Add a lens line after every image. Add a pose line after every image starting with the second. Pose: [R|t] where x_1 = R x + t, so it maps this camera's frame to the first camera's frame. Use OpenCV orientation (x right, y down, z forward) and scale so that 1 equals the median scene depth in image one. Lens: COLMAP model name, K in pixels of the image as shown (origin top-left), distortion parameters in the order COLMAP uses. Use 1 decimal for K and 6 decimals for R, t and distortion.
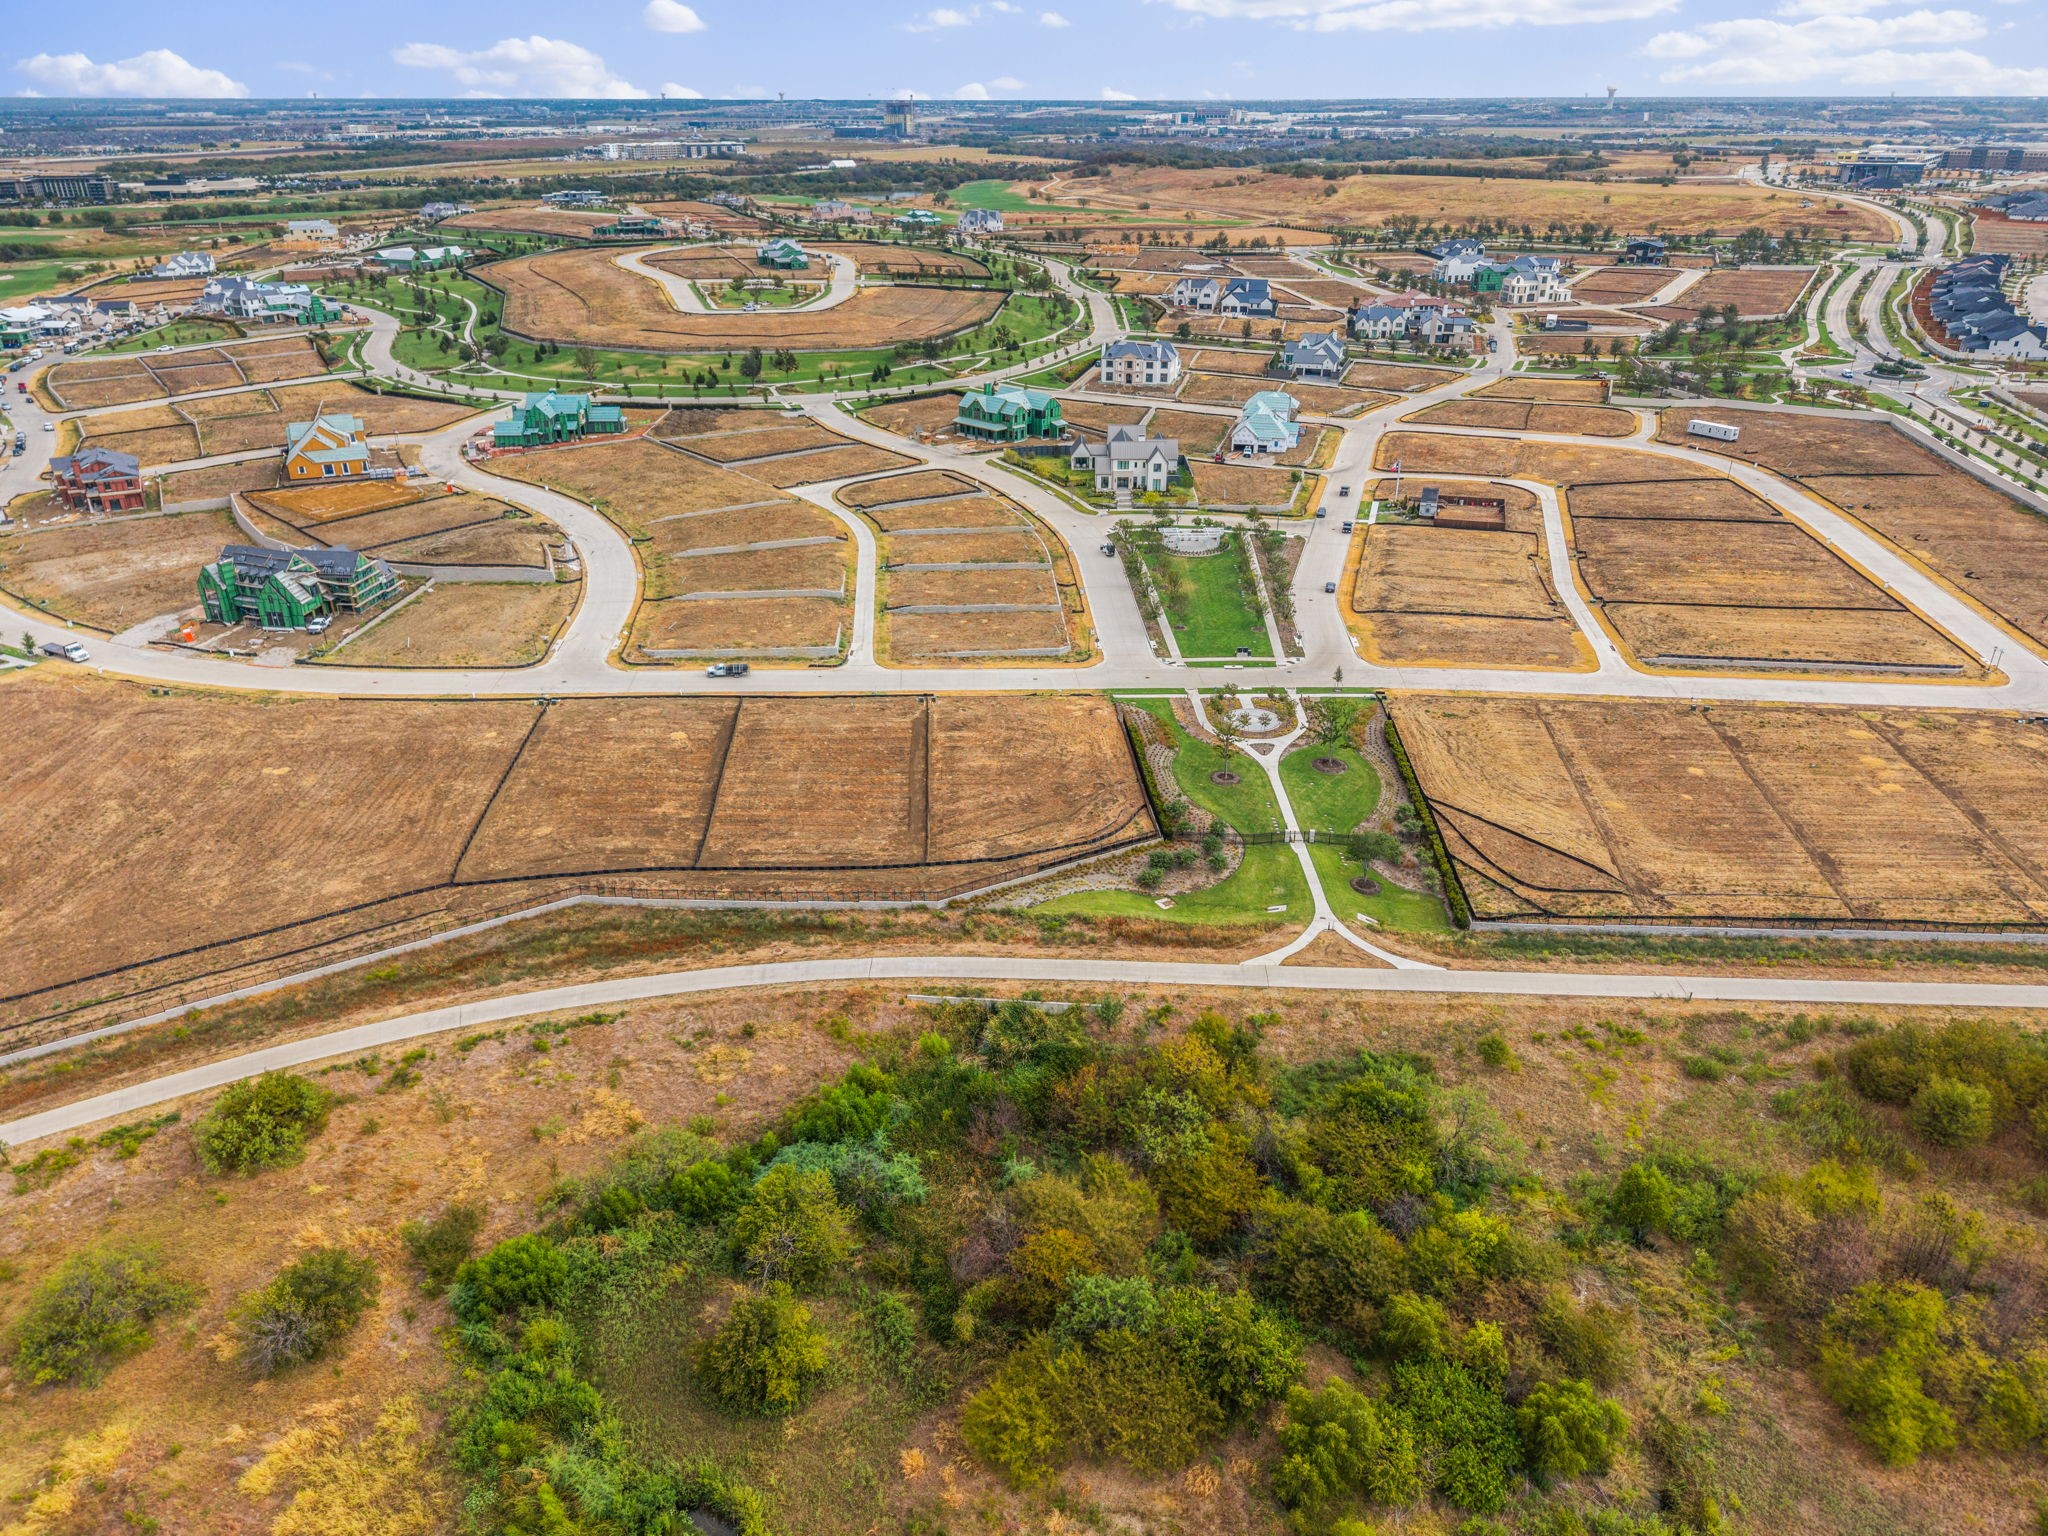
lens RADIAL K [[1401.9, 0, 1024.0], [0, 1401.9, 768.0], [0, 0, 1]] dist [0.015177, -0.001296]
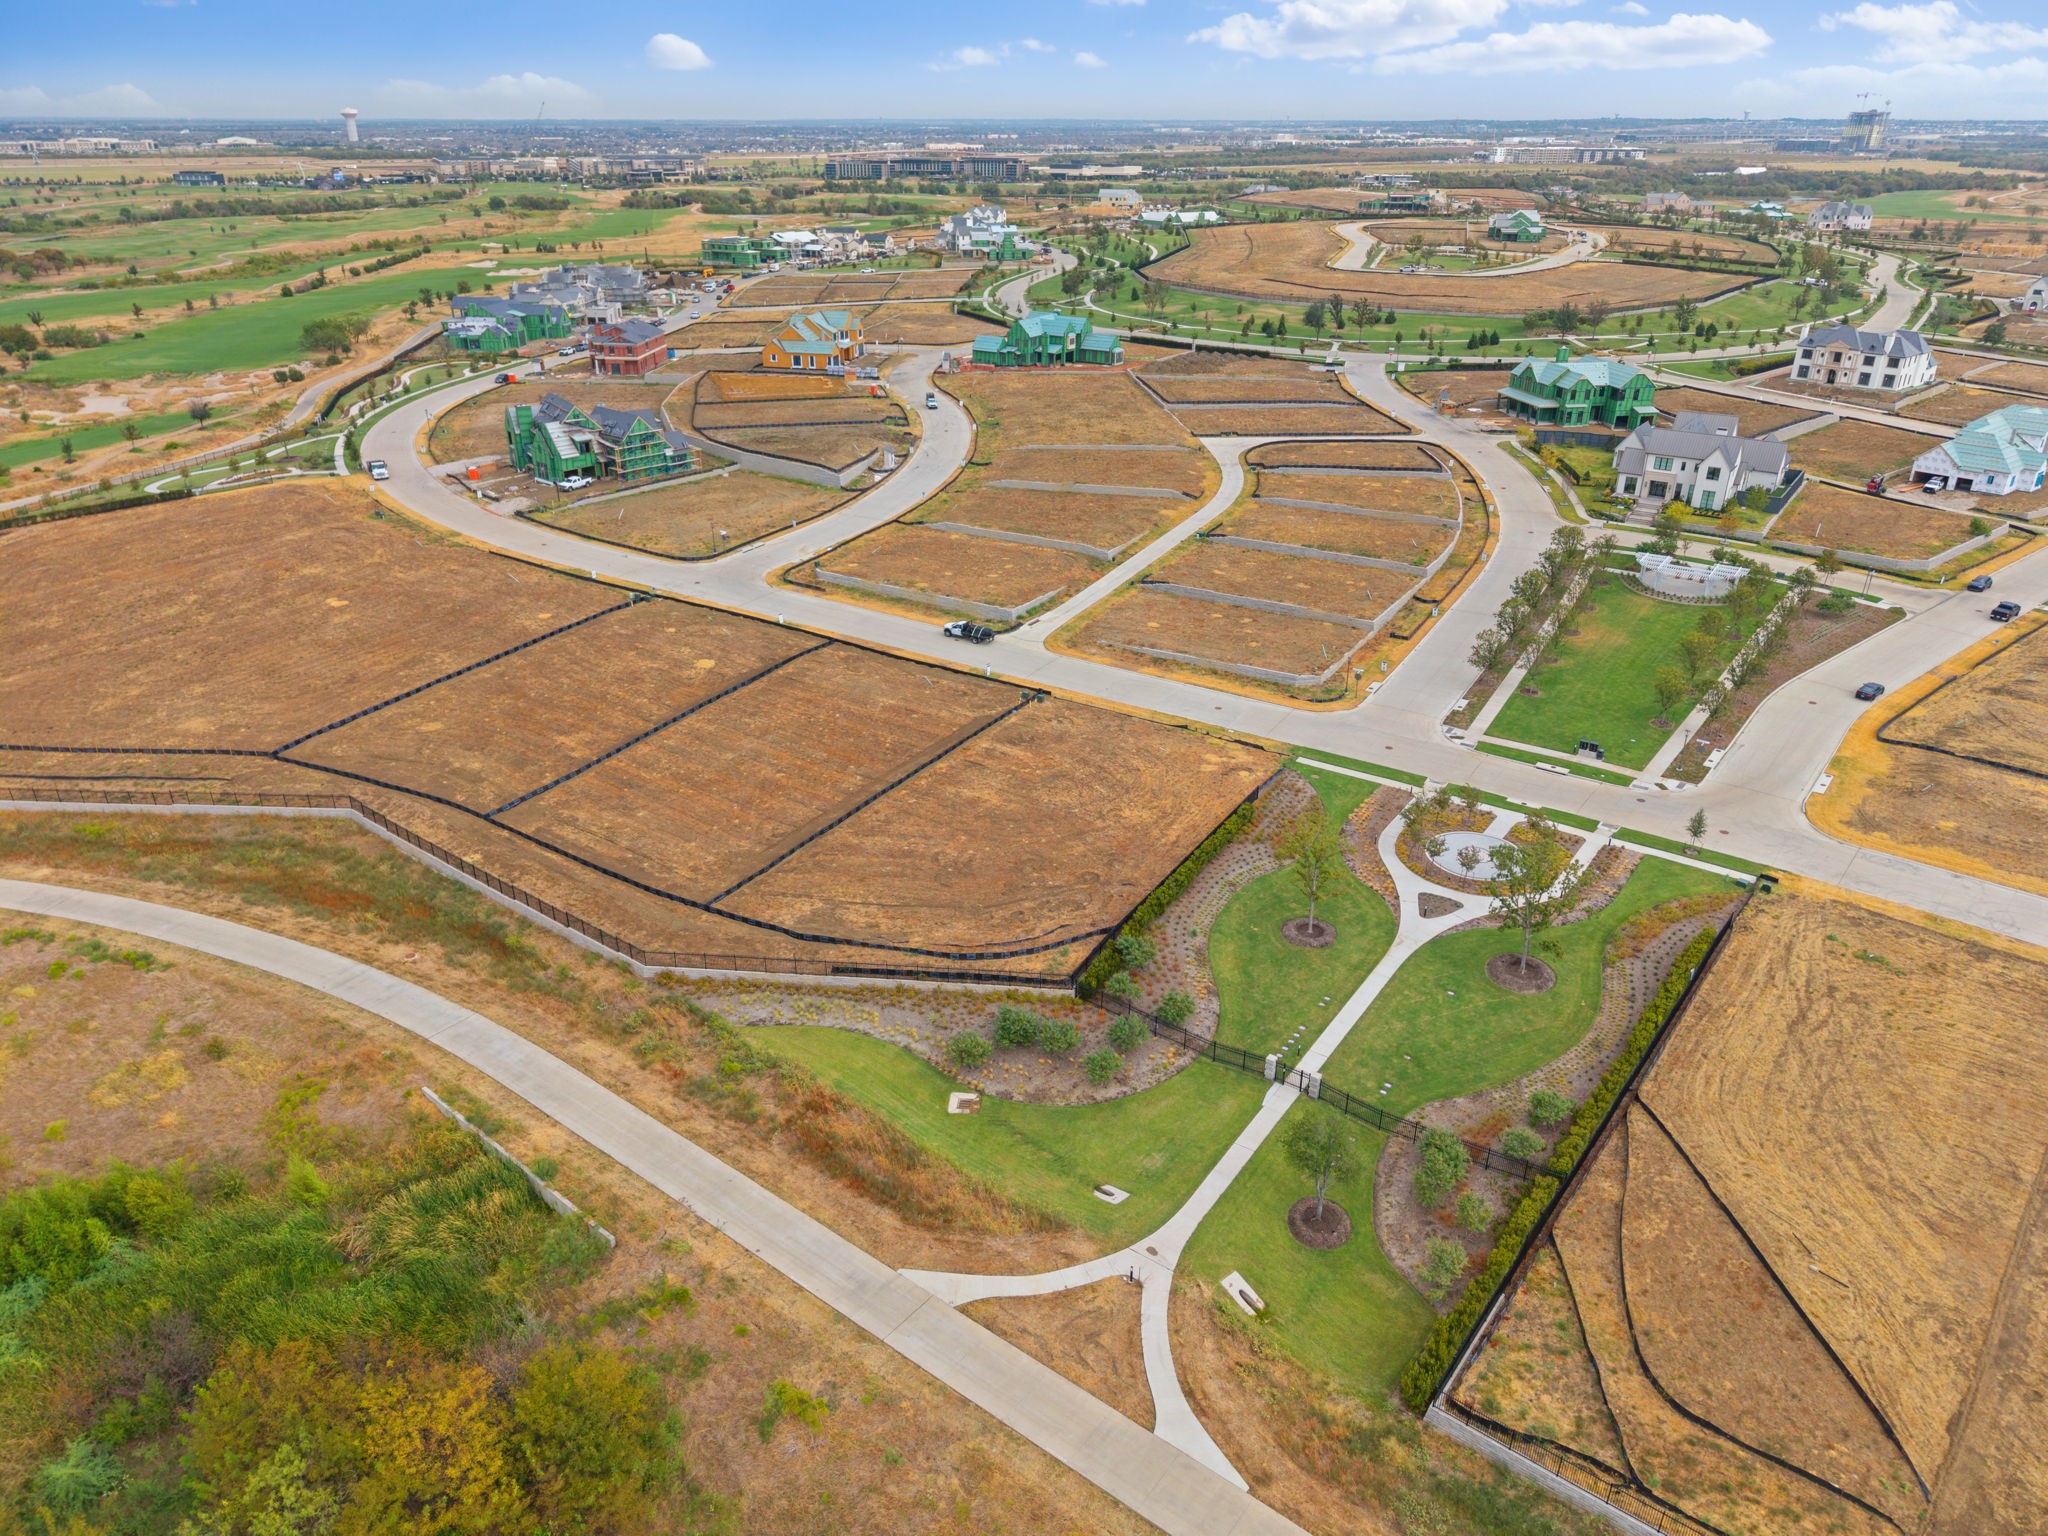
lens RADIAL K [[1382.2, 0, 1015.9], [0, 1382.2, 757.1], [0, 0, 1]] dist [0.006143, -0.005082]
pose [[0.817269, 0.245048, -0.521558, 0.265806], [-0.253123, 0.965747, 0.057107, -0.052208], [0.517687, 0.085347, 0.851303, 0.379879]]
